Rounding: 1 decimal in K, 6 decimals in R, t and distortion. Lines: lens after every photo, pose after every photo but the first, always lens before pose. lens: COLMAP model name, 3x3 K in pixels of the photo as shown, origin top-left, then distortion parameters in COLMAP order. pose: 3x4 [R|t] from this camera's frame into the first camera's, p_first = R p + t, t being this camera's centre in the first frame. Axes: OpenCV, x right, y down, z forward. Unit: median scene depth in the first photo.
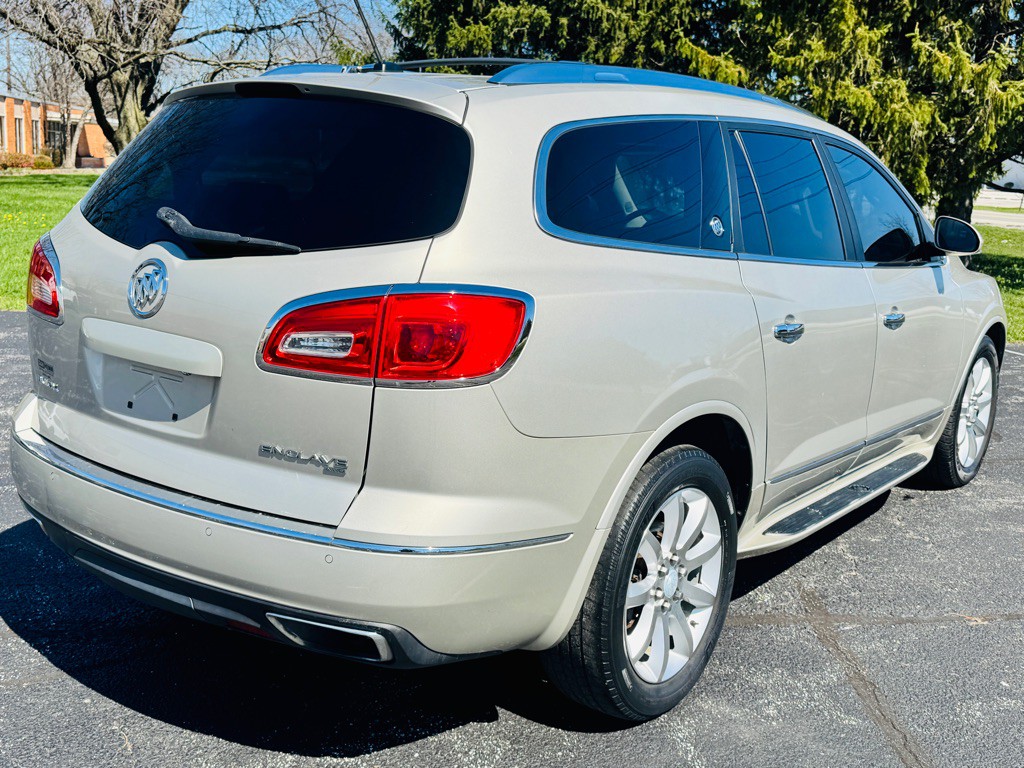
lens RADIAL K [[1157.4, 0, 511.7], [0, 1157.4, 384.4], [0, 0, 1]] dist [0.056431, 0.000000]
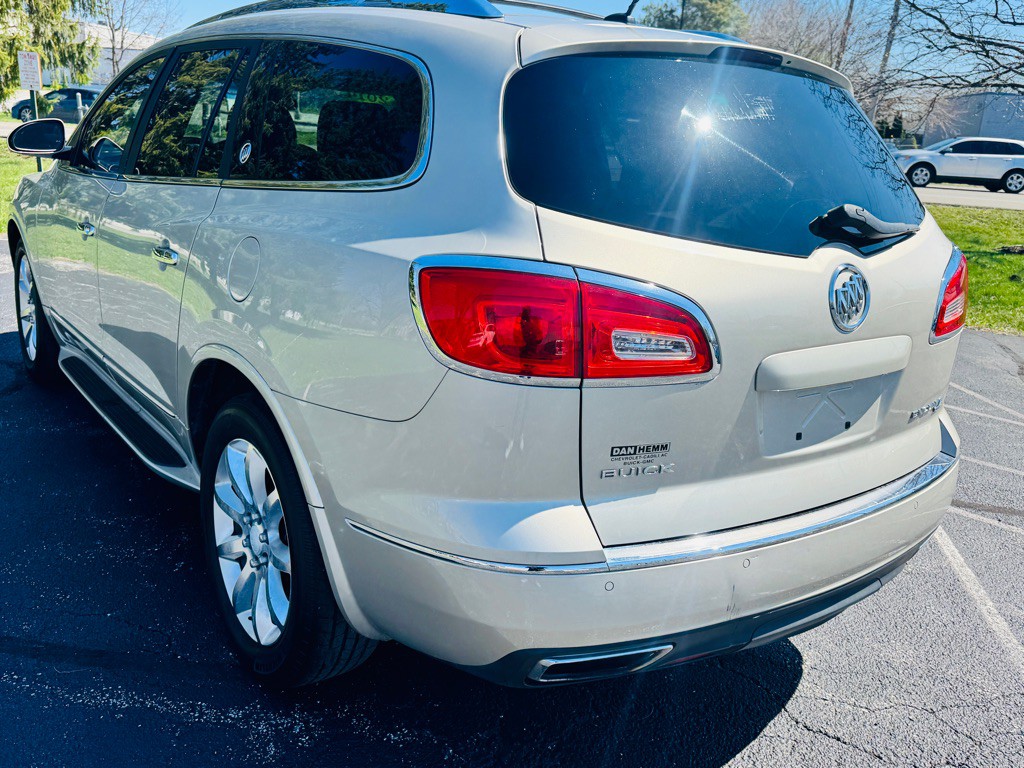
lens RADIAL K [[940.4, 0, 511.8], [0, 940.4, 379.6], [0, 0, 1]] dist [0.090033, 0.000000]
pose [[0.285720, -0.286837, 0.914379, -1.083481], [0.142135, 0.956286, 0.255569, -0.248412], [-0.947714, 0.056944, 0.313999, 1.030687]]
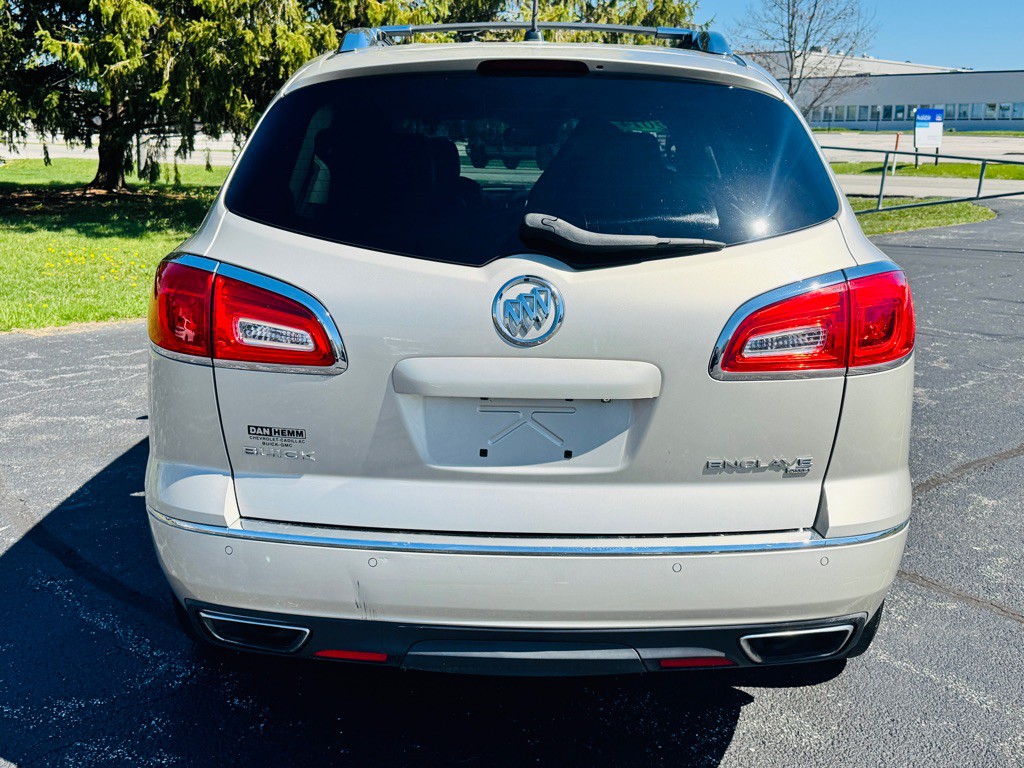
lens RADIAL K [[1234.7, 0, 511.5], [0, 1234.7, 387.0], [0, 0, 1]] dist [0.083139, 0.000000]
pose [[0.806470, -0.163129, 0.568327, -0.851088], [0.142963, 0.986467, 0.080281, -0.102736], [-0.573732, 0.016505, 0.818877, 0.275717]]
